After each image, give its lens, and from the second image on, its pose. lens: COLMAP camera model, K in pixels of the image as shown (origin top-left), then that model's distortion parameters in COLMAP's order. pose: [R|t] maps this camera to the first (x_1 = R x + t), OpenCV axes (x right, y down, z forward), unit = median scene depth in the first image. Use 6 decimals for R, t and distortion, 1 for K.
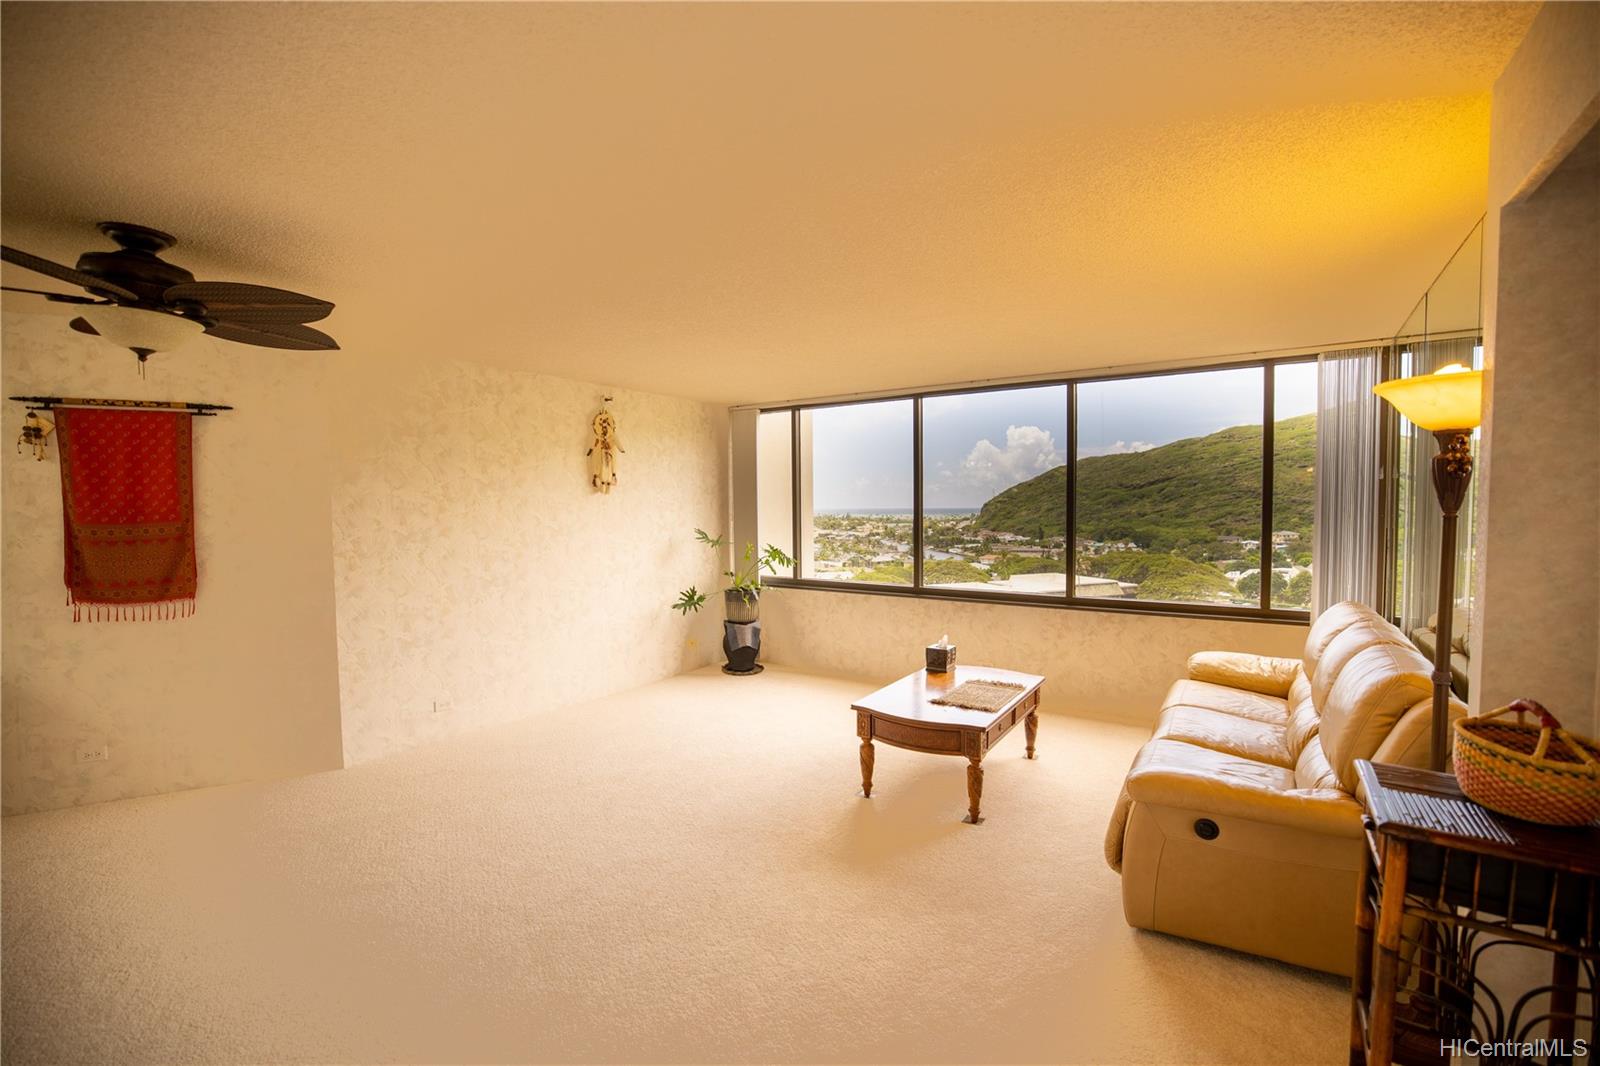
lens RADIAL K [[713.2, 0, 800.0], [0, 713.2, 533.0], [0, 0, 1]] dist [0.000519, -0.000408]
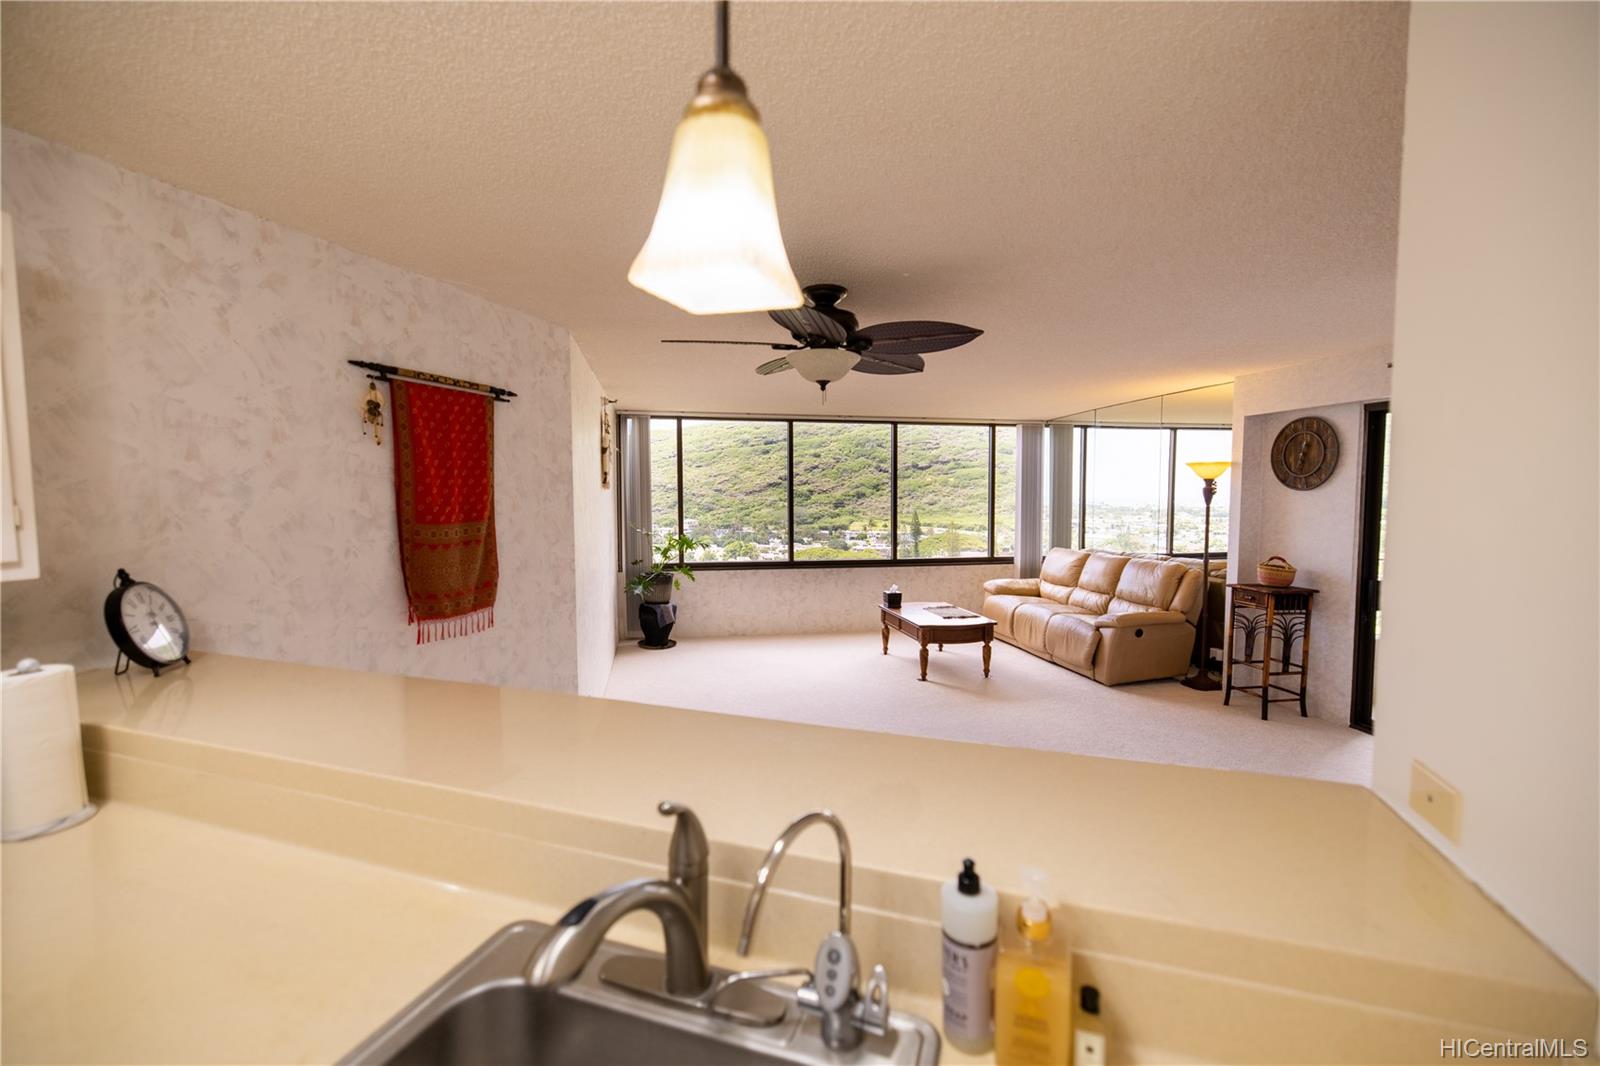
lens RADIAL K [[713.2, 0, 800.0], [0, 713.2, 533.0], [0, 0, 1]] dist [0.000519, -0.000408]
pose [[0.677713, -0.032447, 0.734610, -1.253904], [0.023379, 0.999472, 0.022577, -0.010155], [-0.734954, 0.001874, 0.678114, 0.114966]]
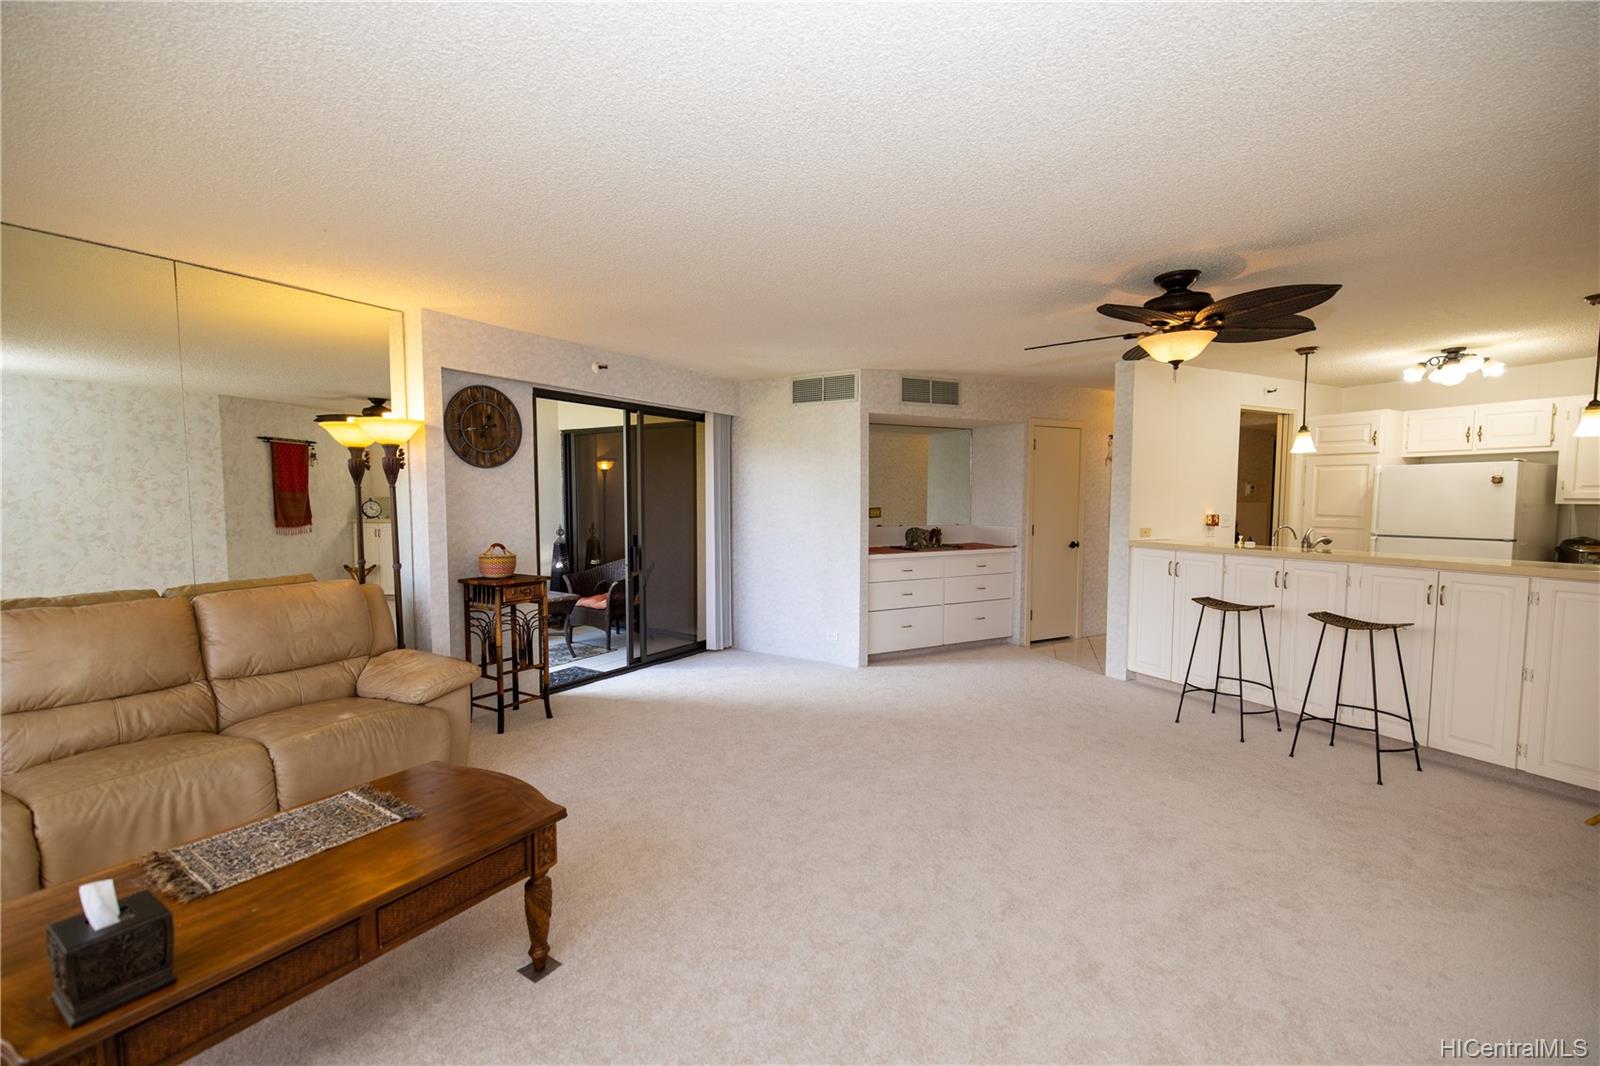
lens RADIAL K [[713.2, 0, 800.0], [0, 713.2, 533.0], [0, 0, 1]] dist [0.000519, -0.000408]
pose [[-0.995669, 0.015926, -0.091600, -0.044580], [0.007980, 0.996223, 0.086467, -0.028131], [0.092631, 0.085362, -0.992035, 1.570869]]
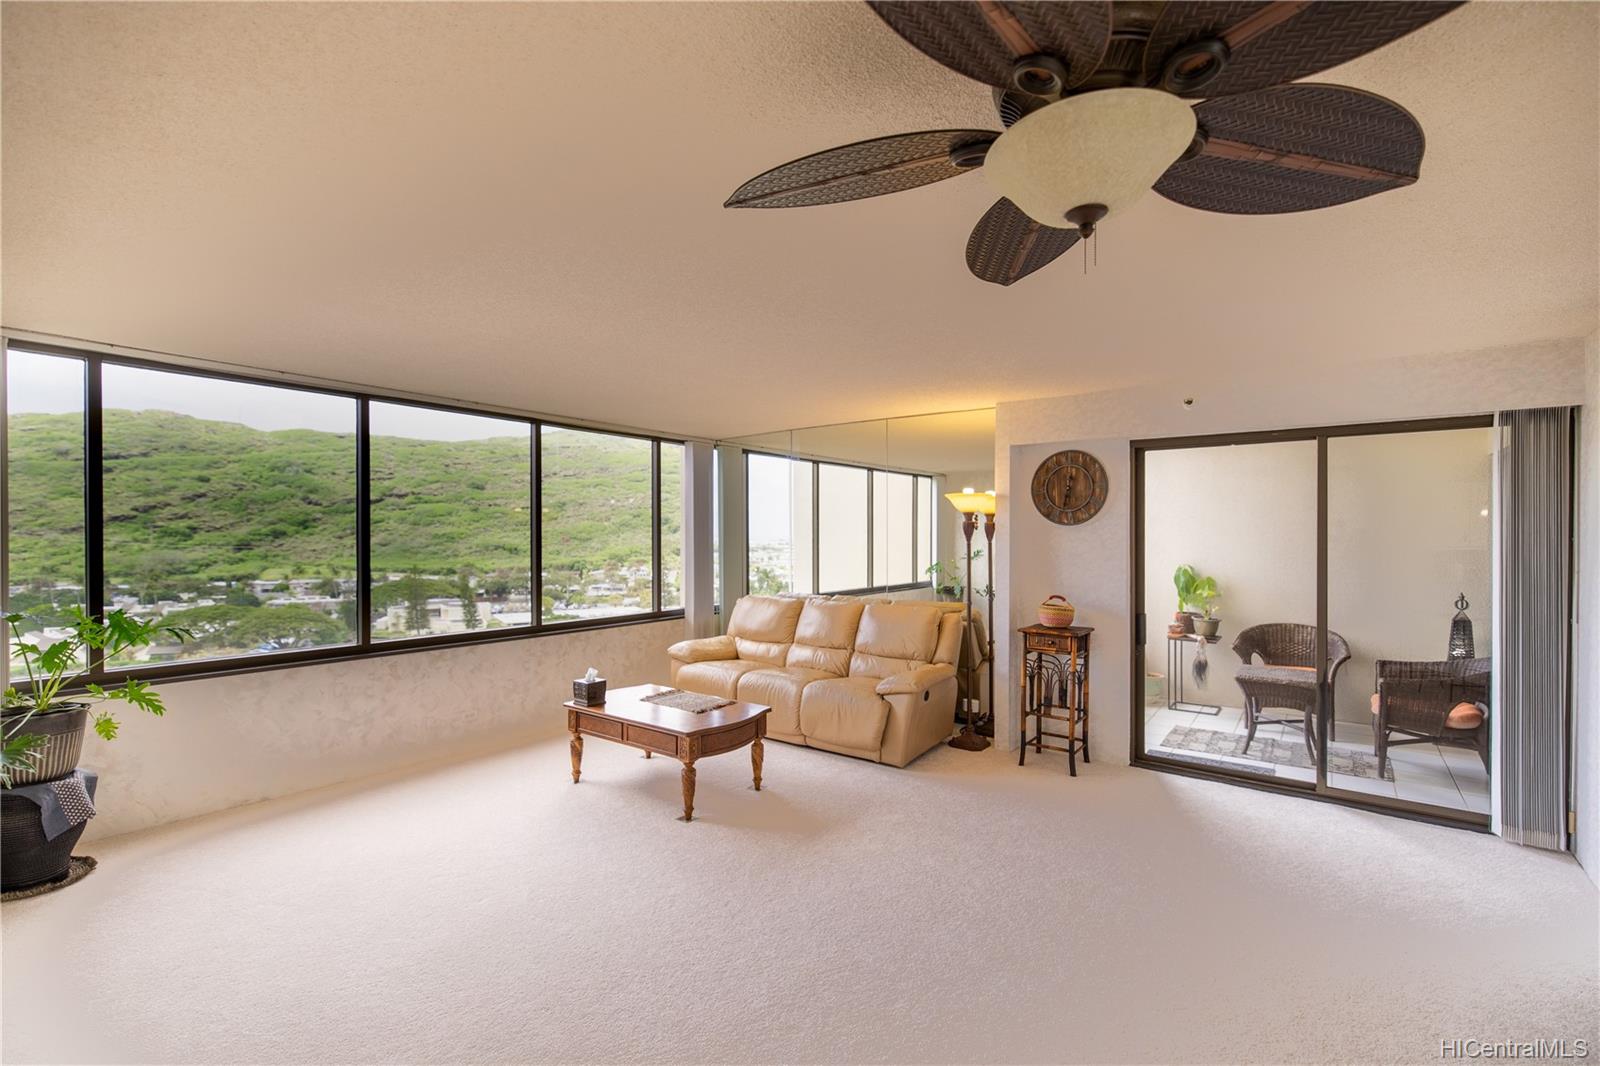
lens RADIAL K [[713.2, 0, 800.0], [0, 713.2, 533.0], [0, 0, 1]] dist [0.000519, -0.000408]
pose [[0.000984, 0.010644, 0.999943, -0.923420], [0.035278, 0.999321, -0.010672, -0.027437], [-0.999377, 0.035286, 0.000608, 0.816890]]
